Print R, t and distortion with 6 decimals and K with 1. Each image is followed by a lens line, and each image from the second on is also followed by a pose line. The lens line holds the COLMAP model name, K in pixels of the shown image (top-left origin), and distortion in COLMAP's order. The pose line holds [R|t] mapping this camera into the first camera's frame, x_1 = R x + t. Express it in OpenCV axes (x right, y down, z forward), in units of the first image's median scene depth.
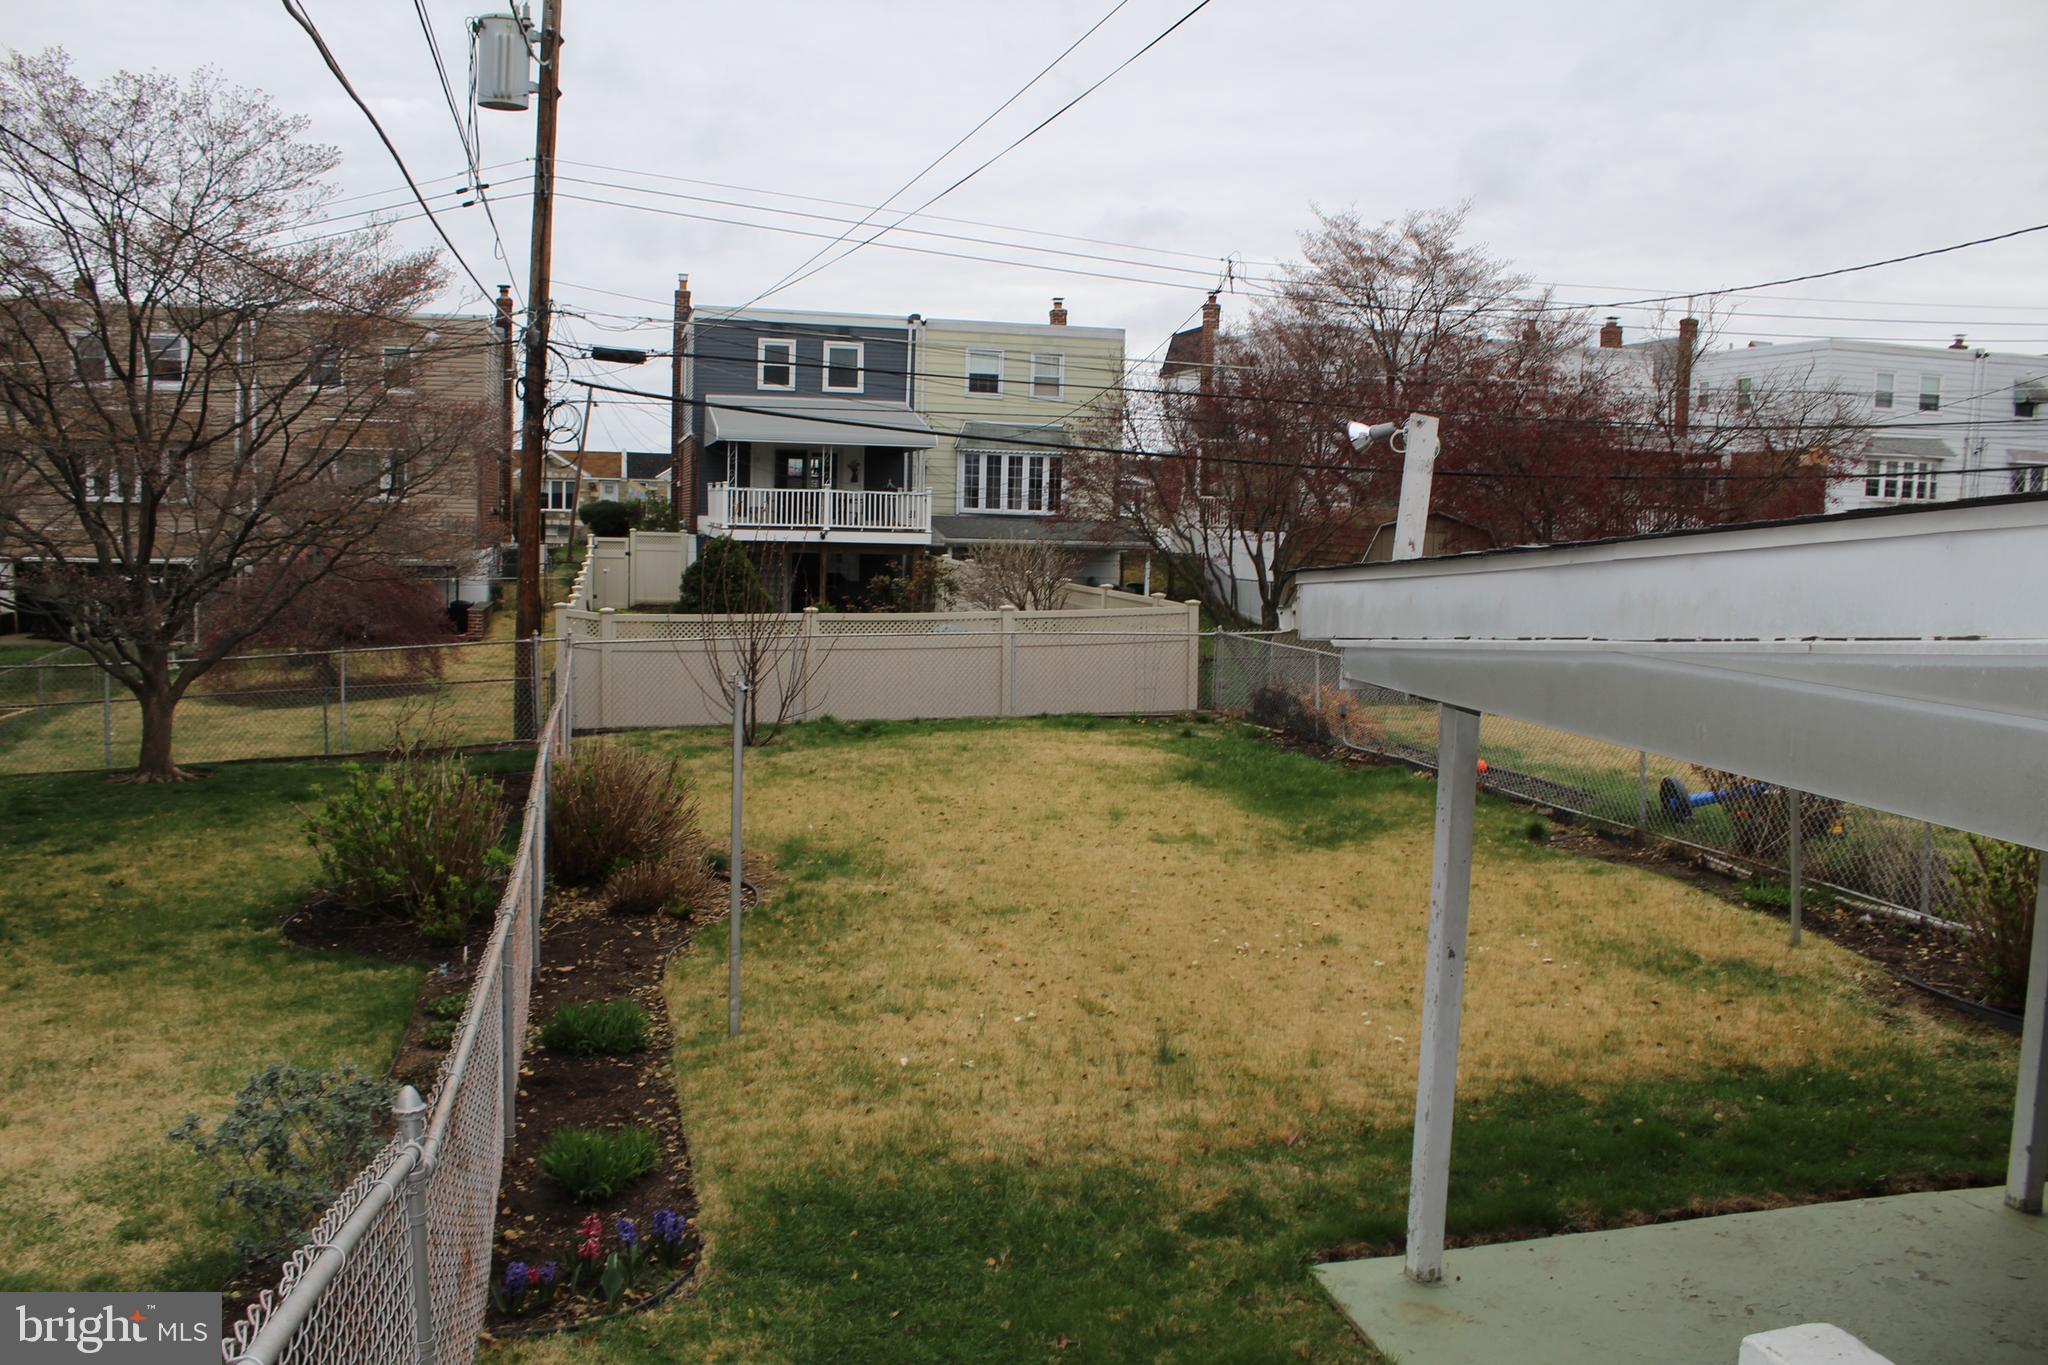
lens RADIAL K [[1740.7, 0, 1003.9], [0, 1740.7, 674.0], [0, 0, 1]] dist [-0.137384, 0.093713]
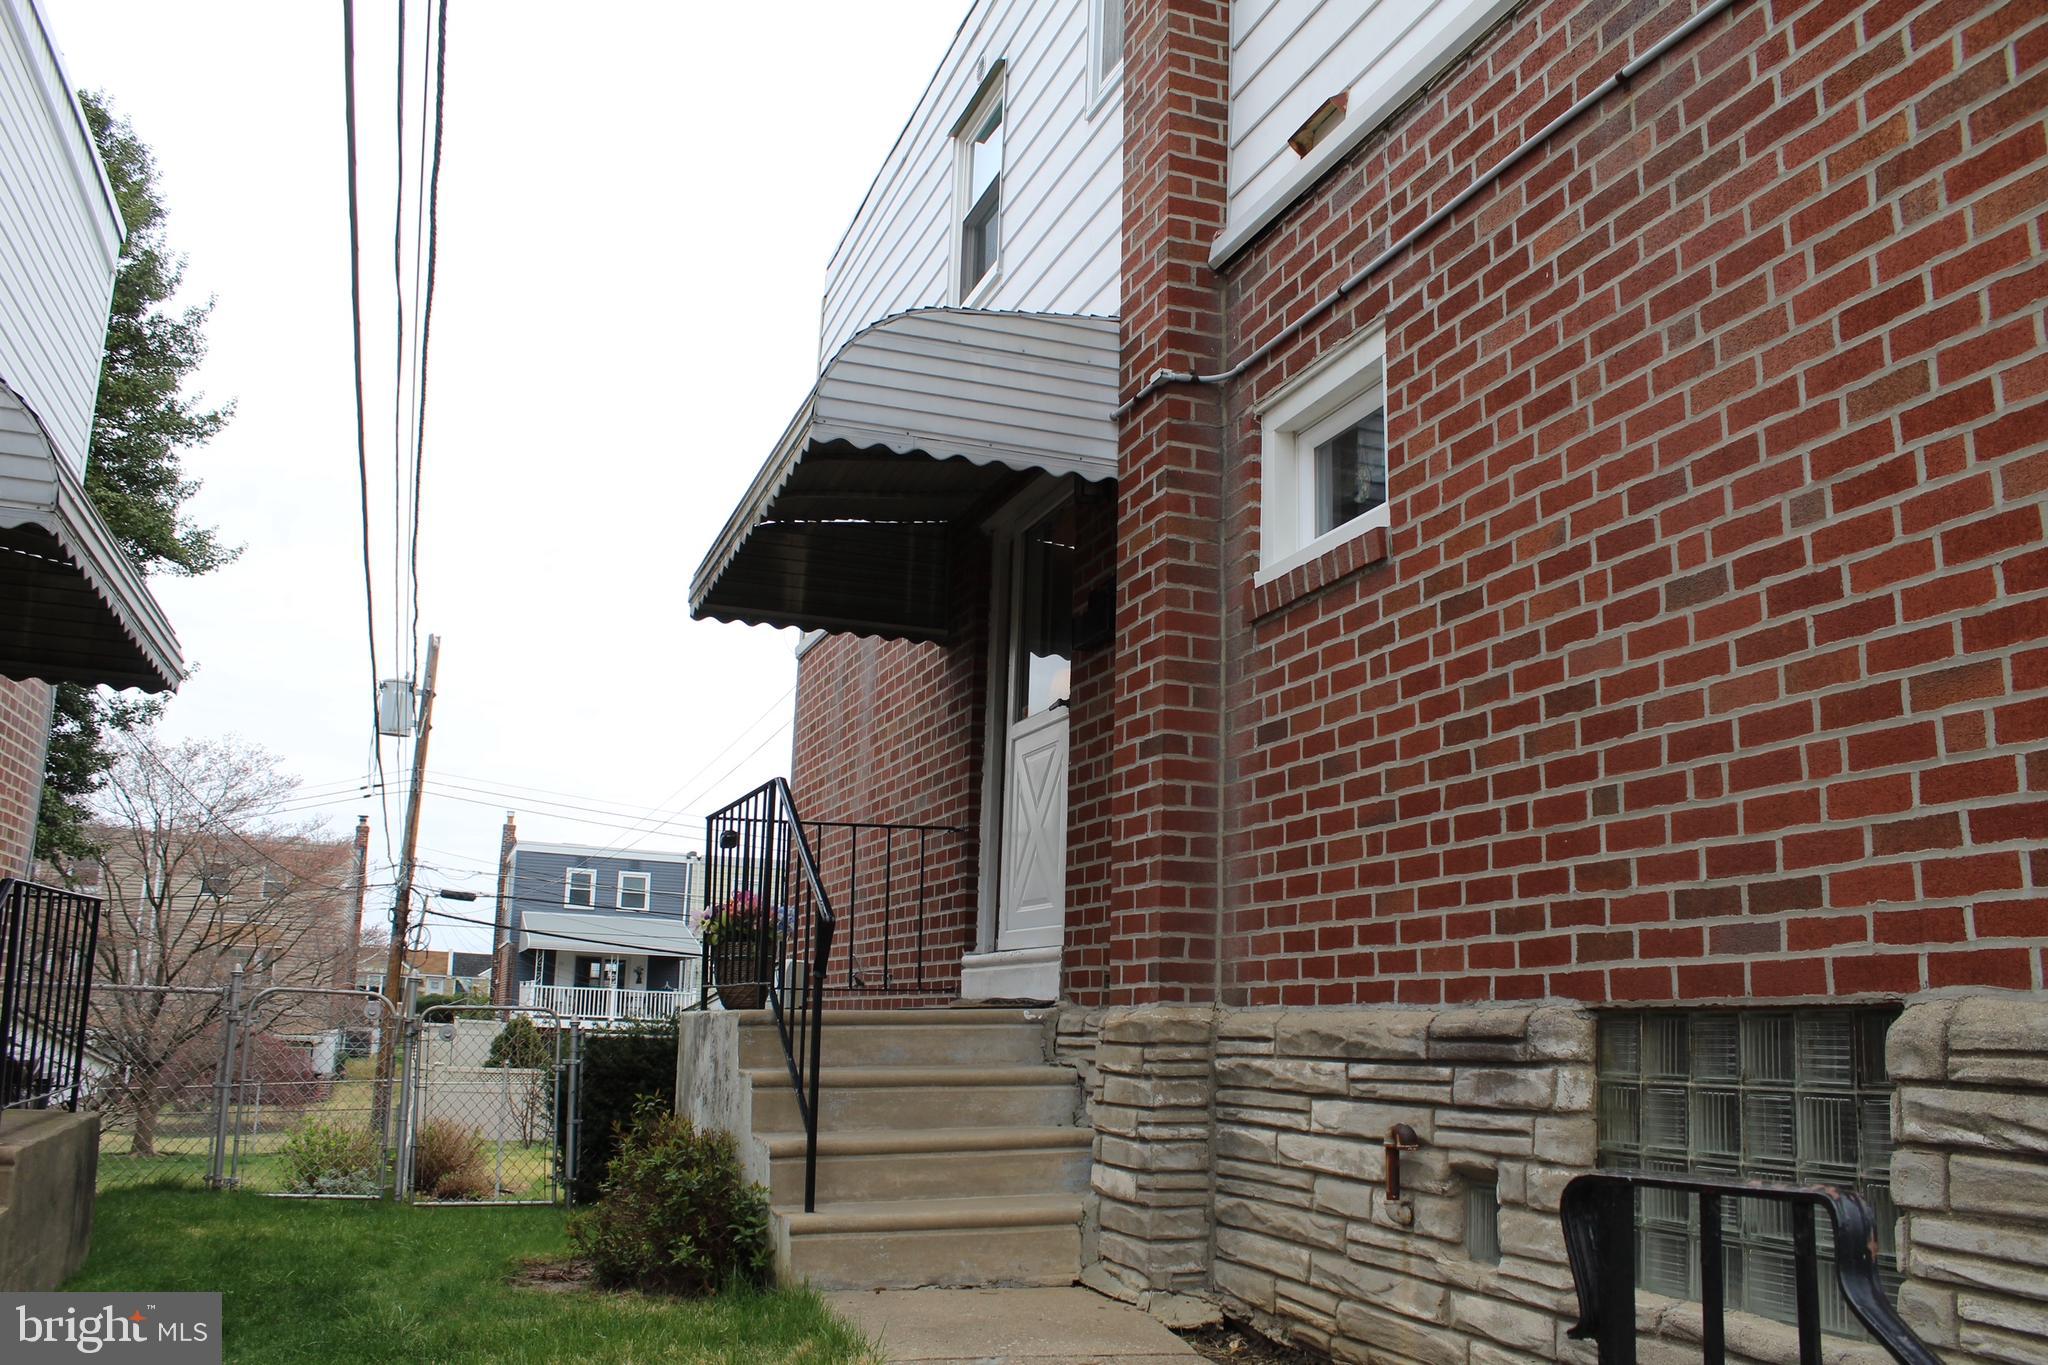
lens RADIAL K [[1740.7, 0, 1034.1], [0, 1740.7, 691.1], [0, 0, 1]] dist [-0.137384, 0.093713]
pose [[0.993676, 0.026059, 0.109223, 0.059166], [0.005114, 0.961187, -0.275849, 0.032756], [-0.112172, 0.274663, 0.954975, -0.290687]]
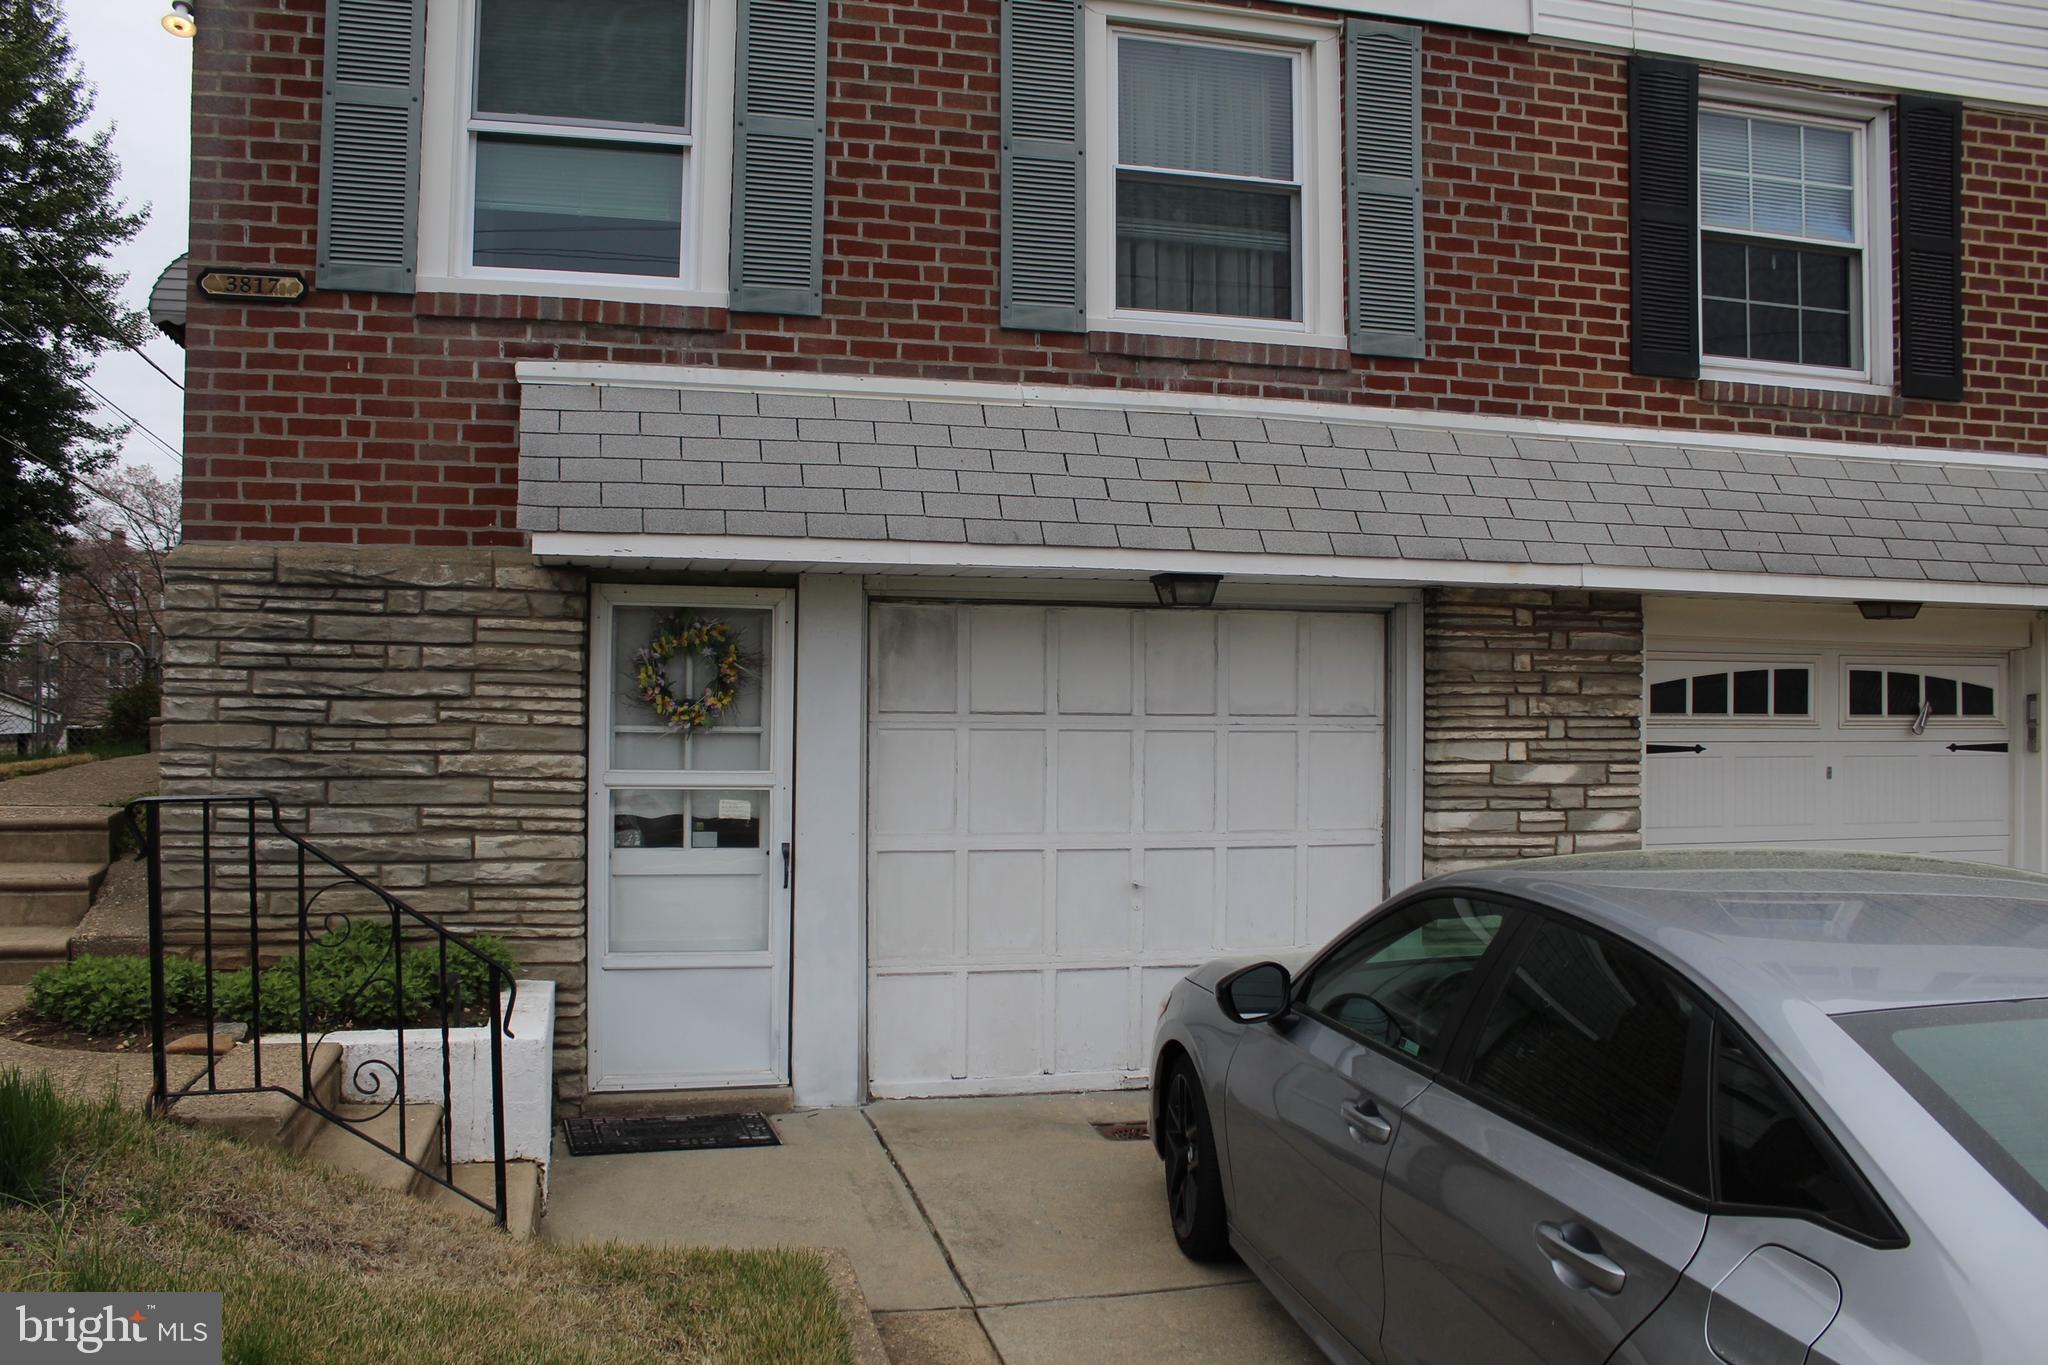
lens RADIAL K [[1740.7, 0, 1029.5], [0, 1740.7, 698.0], [0, 0, 1]] dist [-0.137384, 0.093713]
pose [[0.999658, -0.011423, 0.023519, 0.183920], [0.013759, 0.994718, -0.101717, 0.058228], [-0.022233, 0.102005, 0.994535, -0.410746]]
